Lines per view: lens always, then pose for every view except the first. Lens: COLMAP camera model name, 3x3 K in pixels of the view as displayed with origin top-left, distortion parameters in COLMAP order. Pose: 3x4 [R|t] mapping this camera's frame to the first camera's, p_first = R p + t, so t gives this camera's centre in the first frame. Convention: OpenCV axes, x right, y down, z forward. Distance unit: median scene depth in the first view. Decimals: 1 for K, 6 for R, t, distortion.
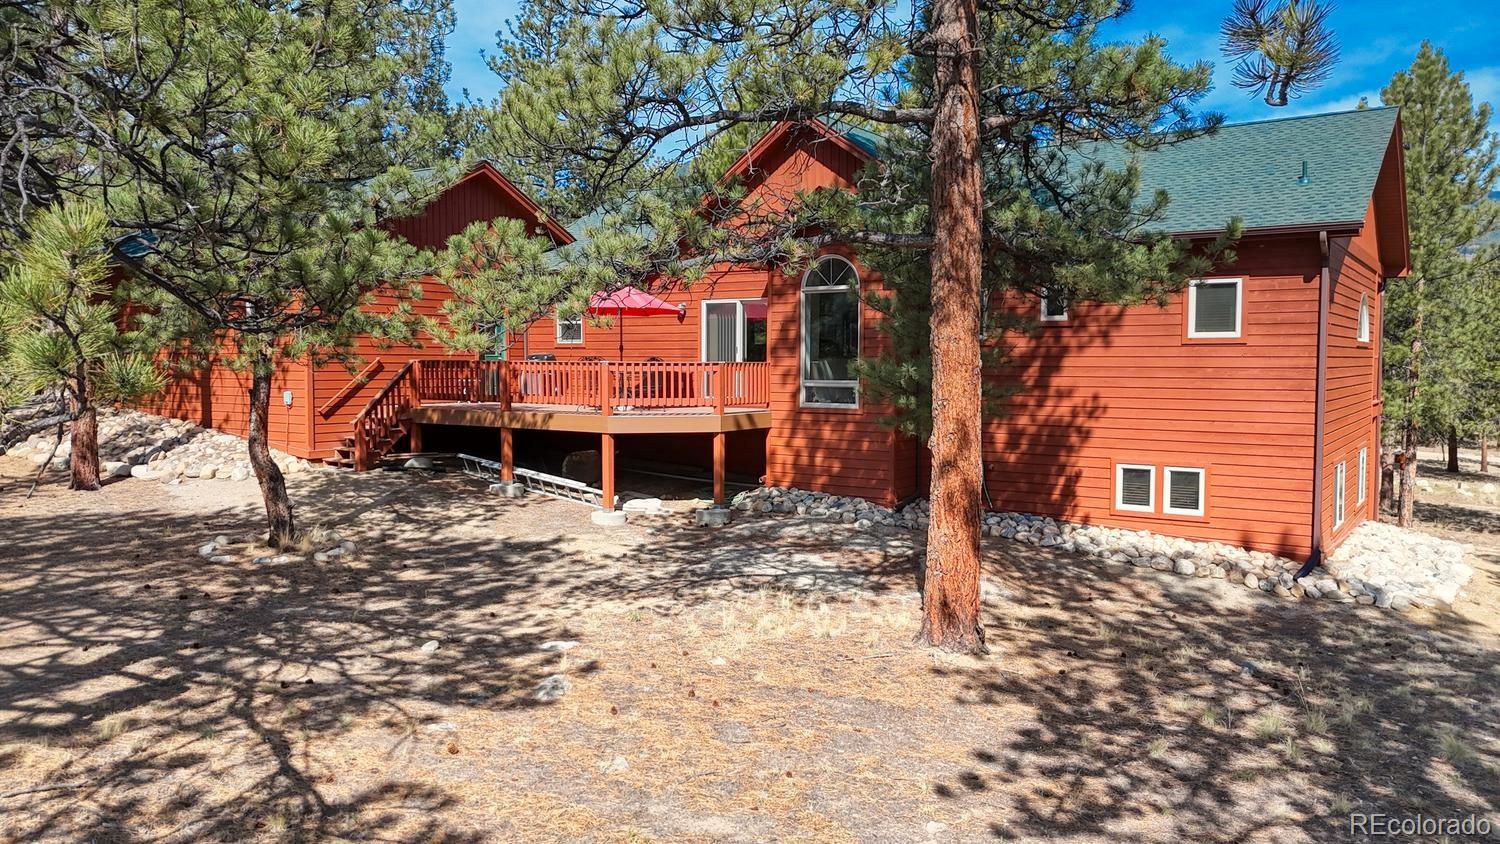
lens RADIAL K [[1073.1, 0, 750.0], [0, 1073.1, 422.0], [0, 0, 1]] dist [0.109319, -0.135641]
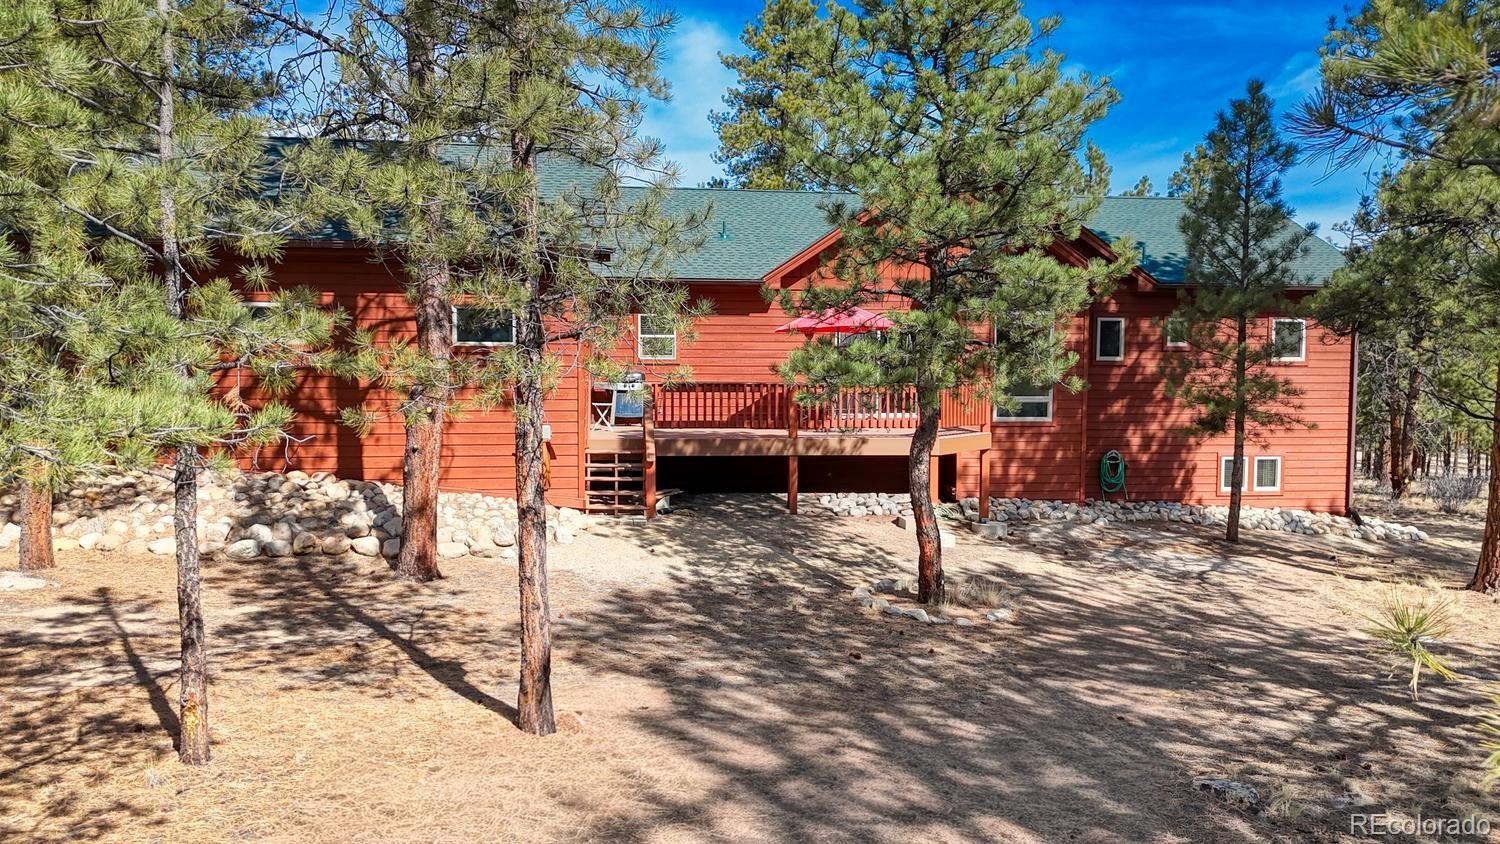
lens RADIAL K [[1073.1, 0, 750.0], [0, 1073.1, 422.0], [0, 0, 1]] dist [0.109319, -0.135641]
pose [[0.751929, -0.034624, 0.658335, -0.849171], [0.036741, 0.999269, 0.010591, -0.034414], [-0.658220, 0.016225, 0.752651, 0.341713]]
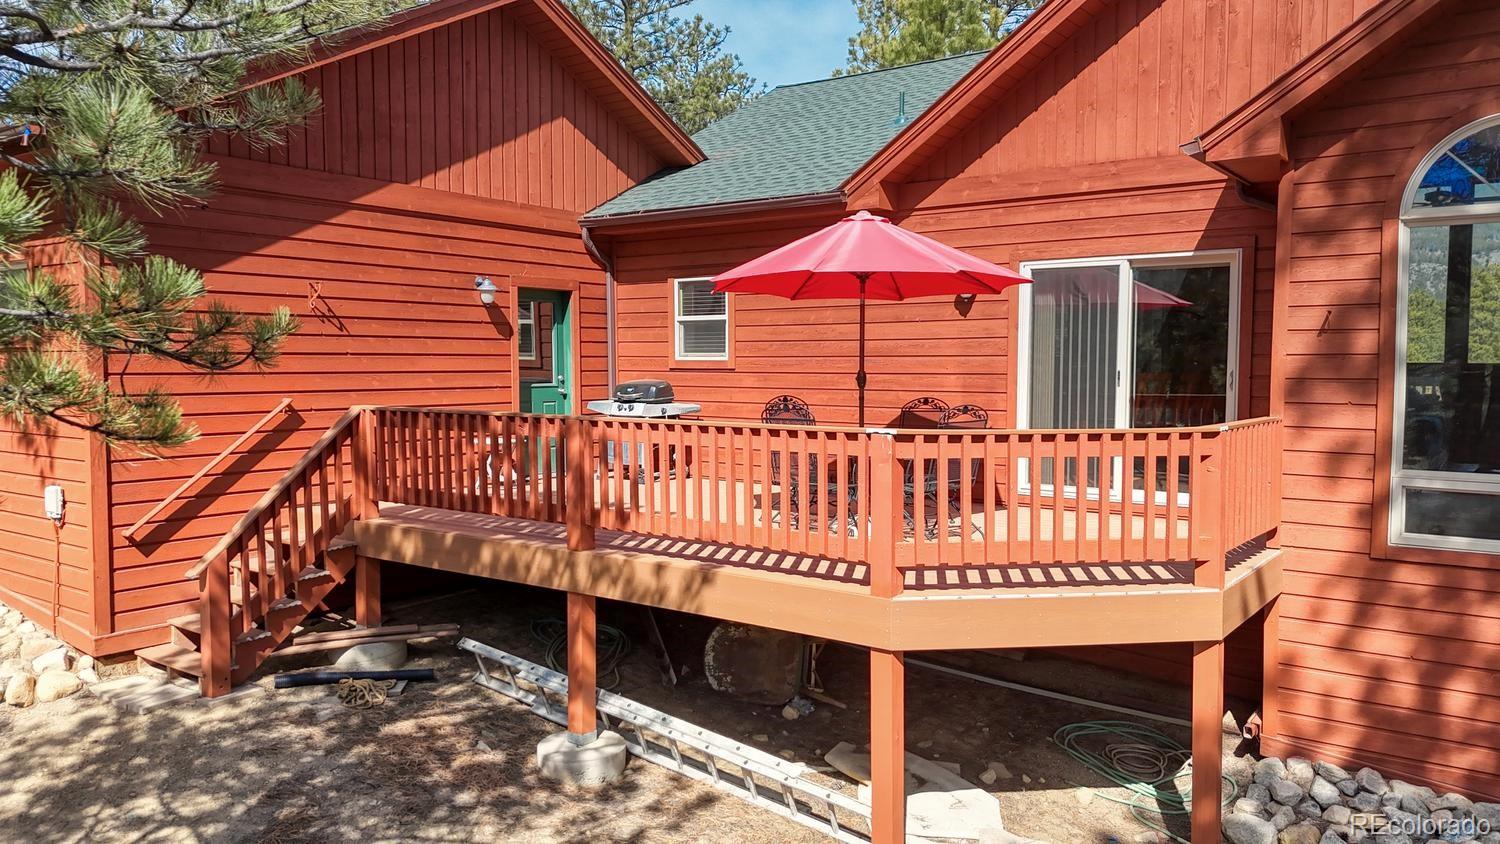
lens RADIAL K [[1073.1, 0, 750.0], [0, 1073.1, 422.0], [0, 0, 1]] dist [0.109319, -0.135641]
pose [[0.998930, 0.001588, -0.046217, -0.148959], [-0.001600, 0.999999, -0.000219, -0.054632], [0.046216, 0.000292, 0.998931, 0.621346]]
